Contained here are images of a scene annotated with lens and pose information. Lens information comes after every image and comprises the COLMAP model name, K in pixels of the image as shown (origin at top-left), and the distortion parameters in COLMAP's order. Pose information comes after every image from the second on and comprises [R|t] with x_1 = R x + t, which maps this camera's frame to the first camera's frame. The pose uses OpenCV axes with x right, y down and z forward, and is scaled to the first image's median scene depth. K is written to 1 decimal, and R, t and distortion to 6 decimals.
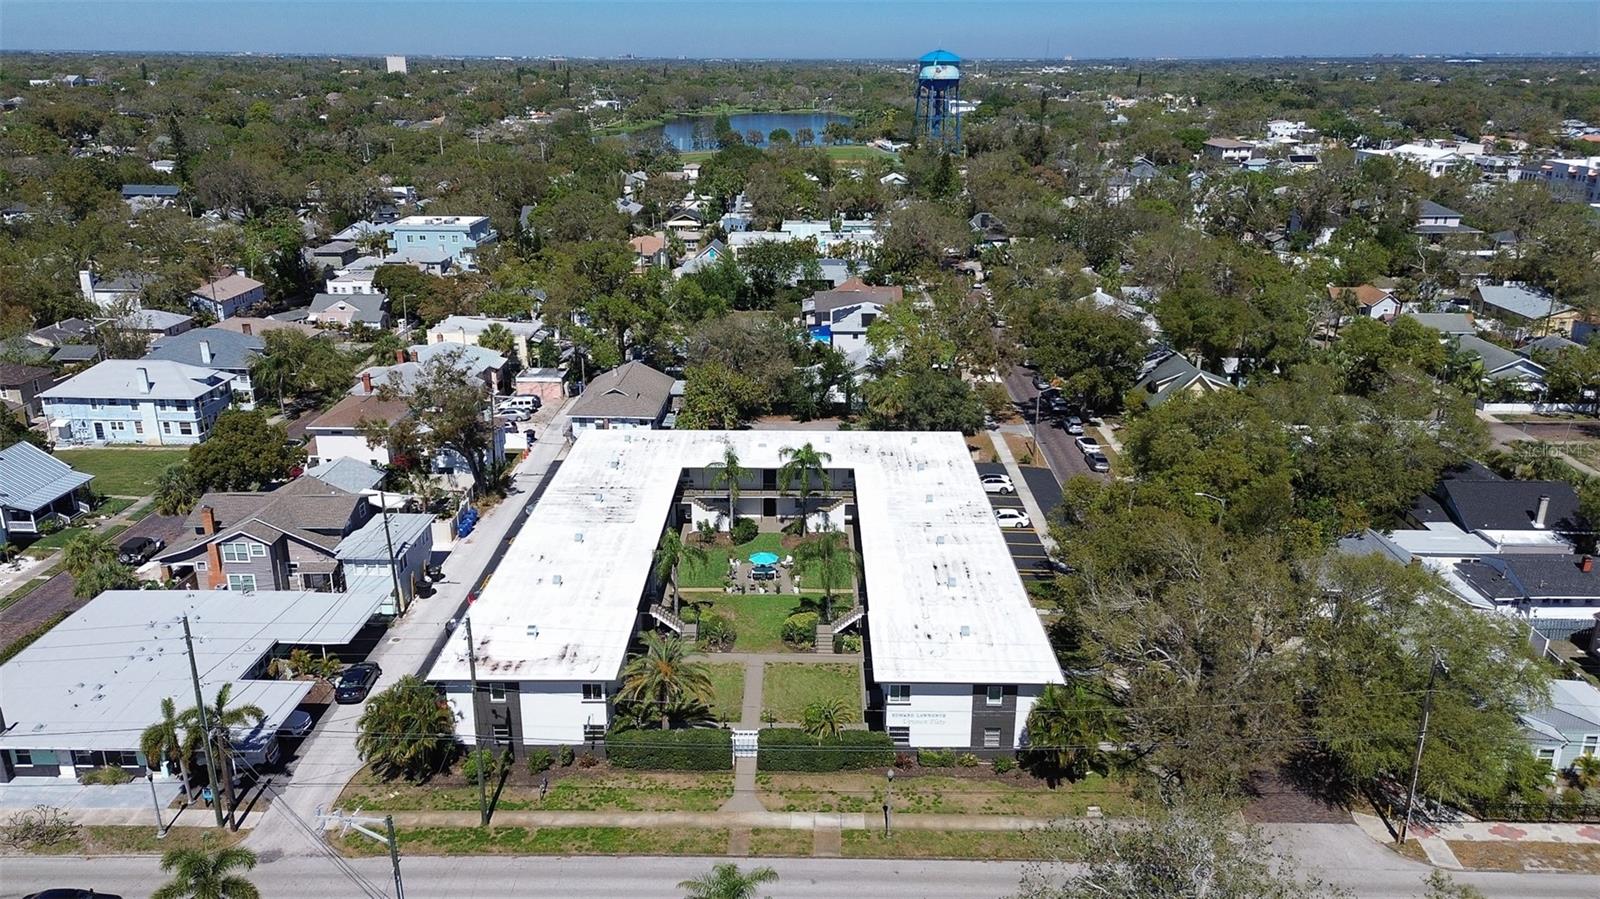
lens RADIAL K [[1135.1, 0, 800.0], [0, 1135.1, 449.5], [0, 0, 1]] dist [0.054997, -0.028183]
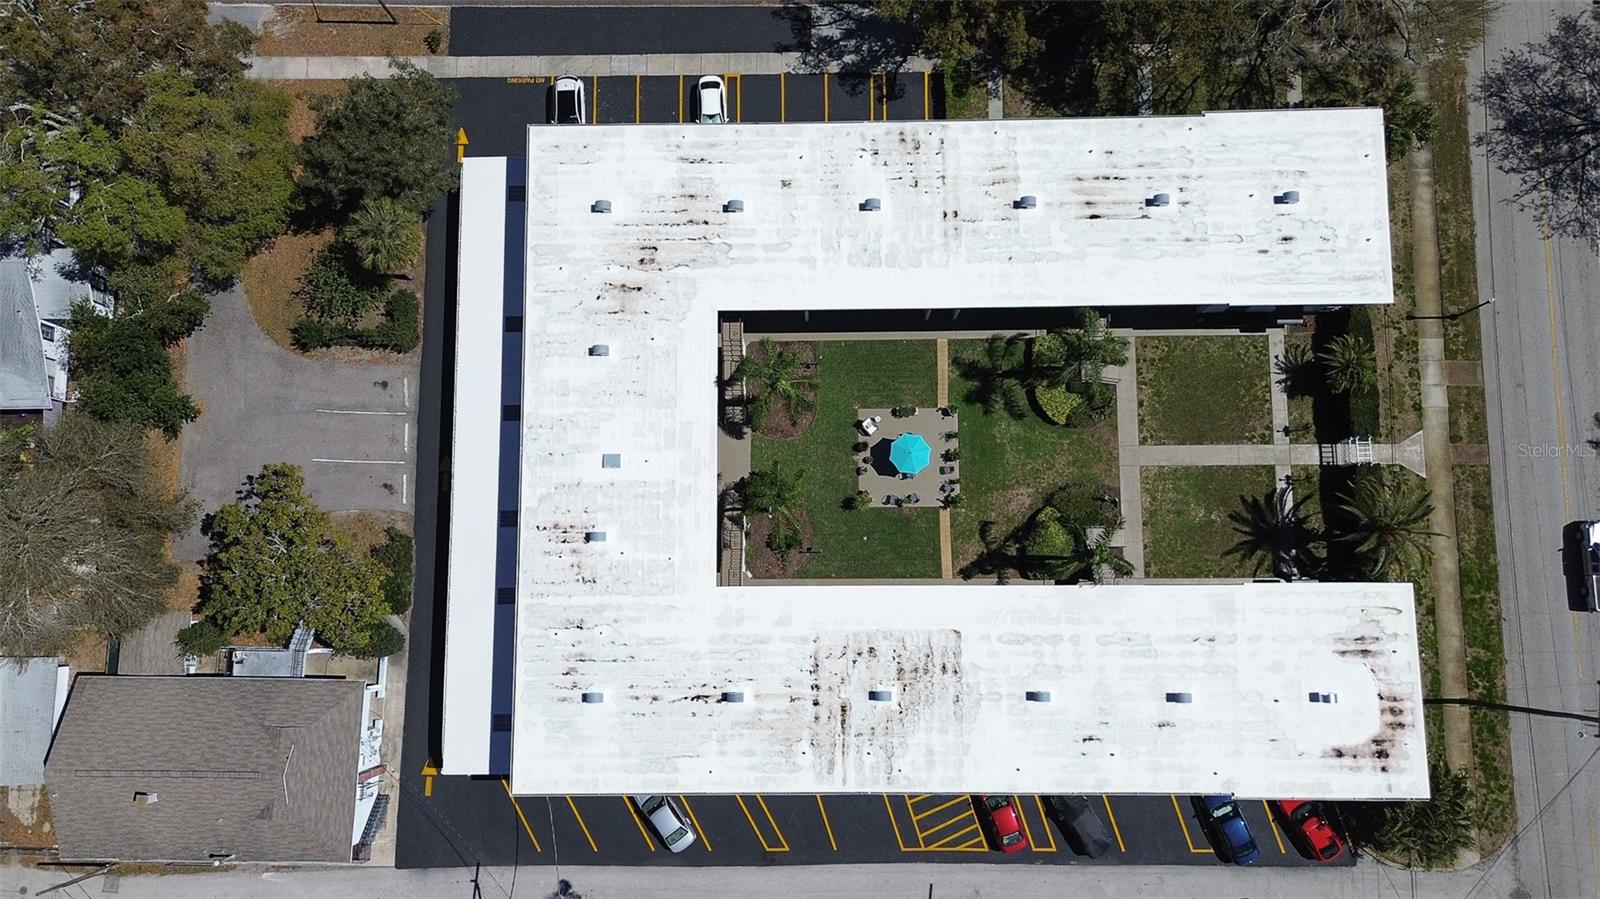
lens RADIAL K [[1135.1, 0, 800.0], [0, 1135.1, 449.5], [0, 0, 1]] dist [0.054997, -0.028183]
pose [[-0.015958, -0.992030, 0.124989, -0.148618], [0.343158, 0.111979, 0.932579, -0.752400], [-0.939142, 0.057773, 0.338636, 1.041851]]
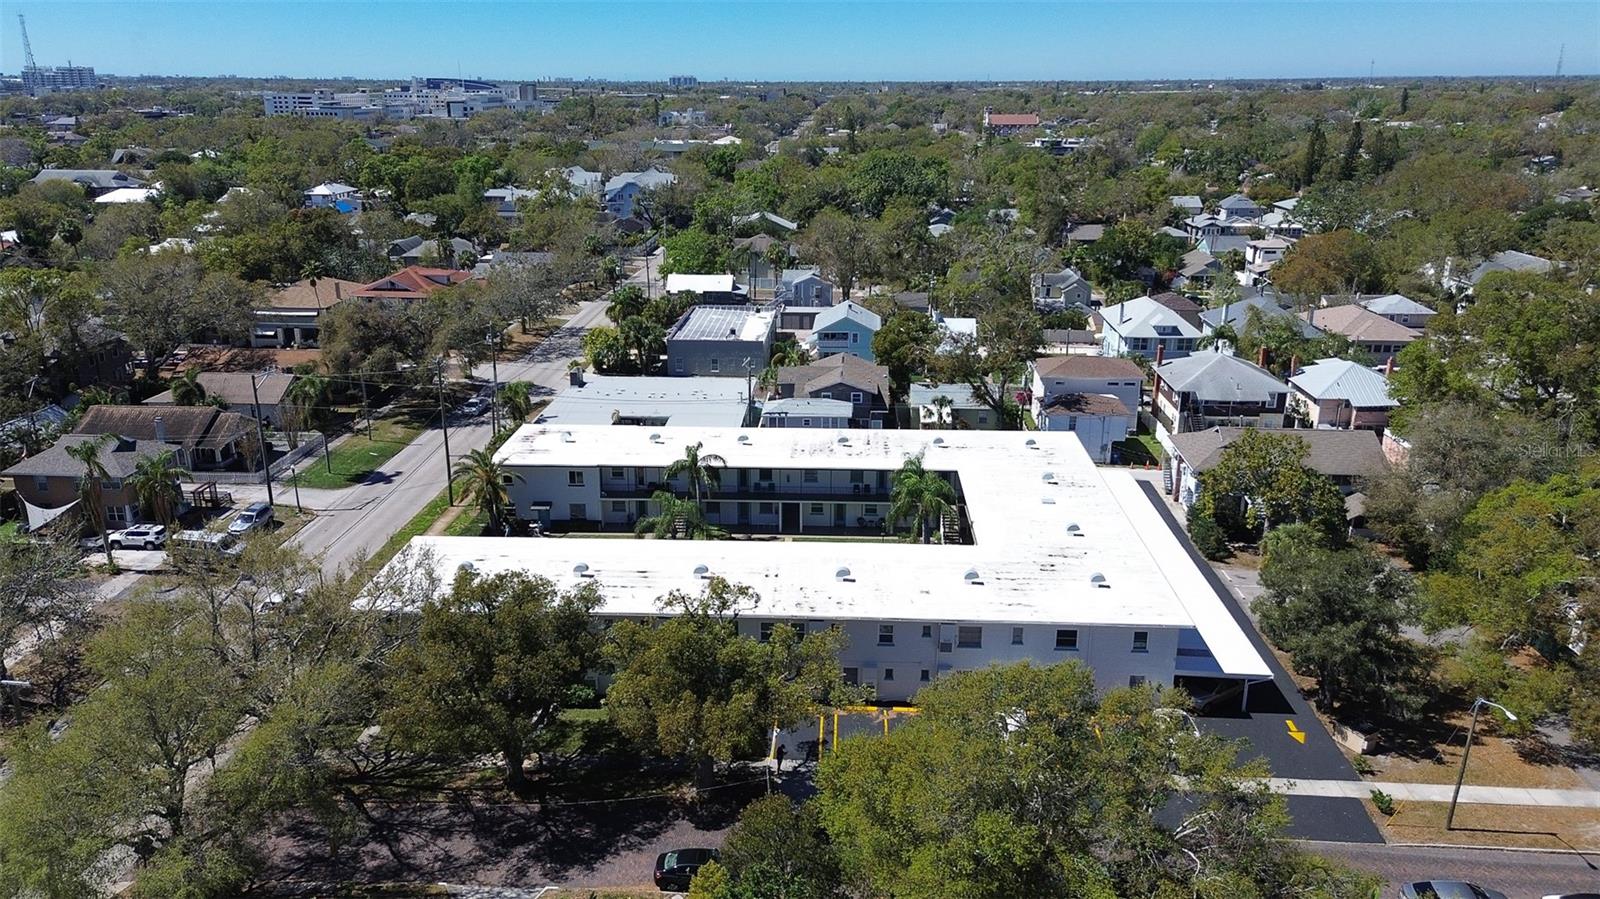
lens RADIAL K [[1135.1, 0, 800.0], [0, 1135.1, 449.5], [0, 0, 1]] dist [0.054997, -0.028183]
pose [[-0.022803, 0.307393, -0.951309, 1.004812], [-0.326754, 0.897006, 0.297678, -0.318017], [0.944834, 0.317632, 0.079987, 1.134916]]
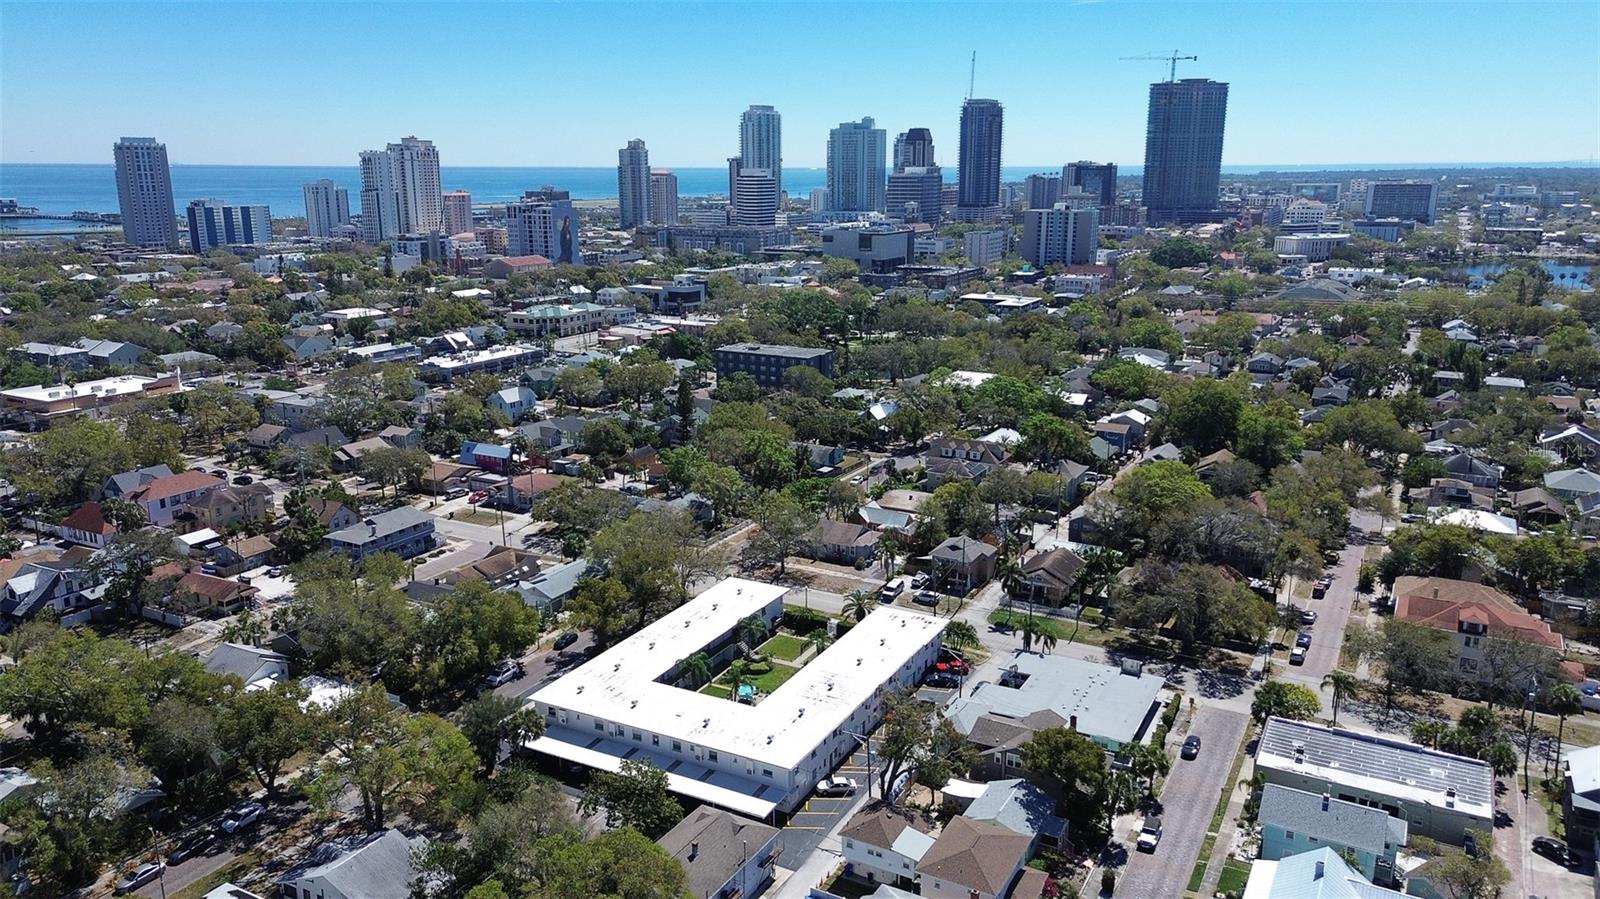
lens RADIAL K [[1135.1, 0, 800.0], [0, 1135.1, 449.5], [0, 0, 1]] dist [0.054997, -0.028183]
pose [[-0.887461, -0.108312, 0.447975, -0.975047], [0.147506, 0.854116, 0.498727, -1.246166], [-0.436640, 0.508679, -0.742018, 2.503899]]
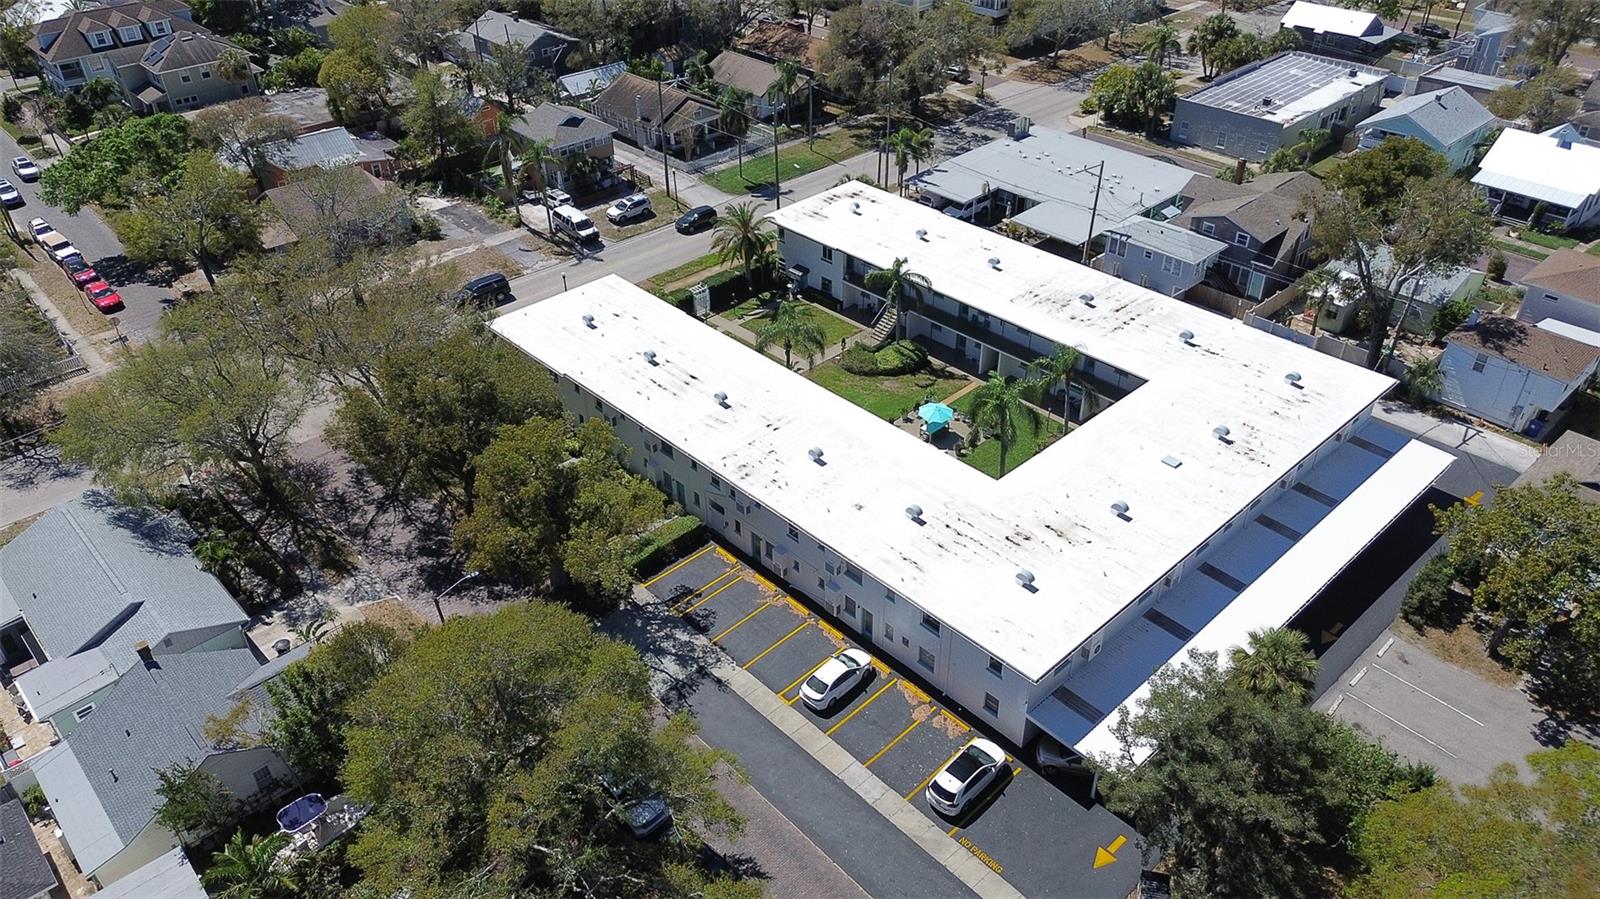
lens RADIAL K [[1135.1, 0, 800.0], [0, 1135.1, 449.5], [0, 0, 1]] dist [0.054997, -0.028183]
pose [[-0.719392, 0.410995, -0.559962, 0.653127], [-0.208175, 0.641531, 0.738310, -0.615456], [0.662675, 0.647704, -0.375954, 1.596760]]
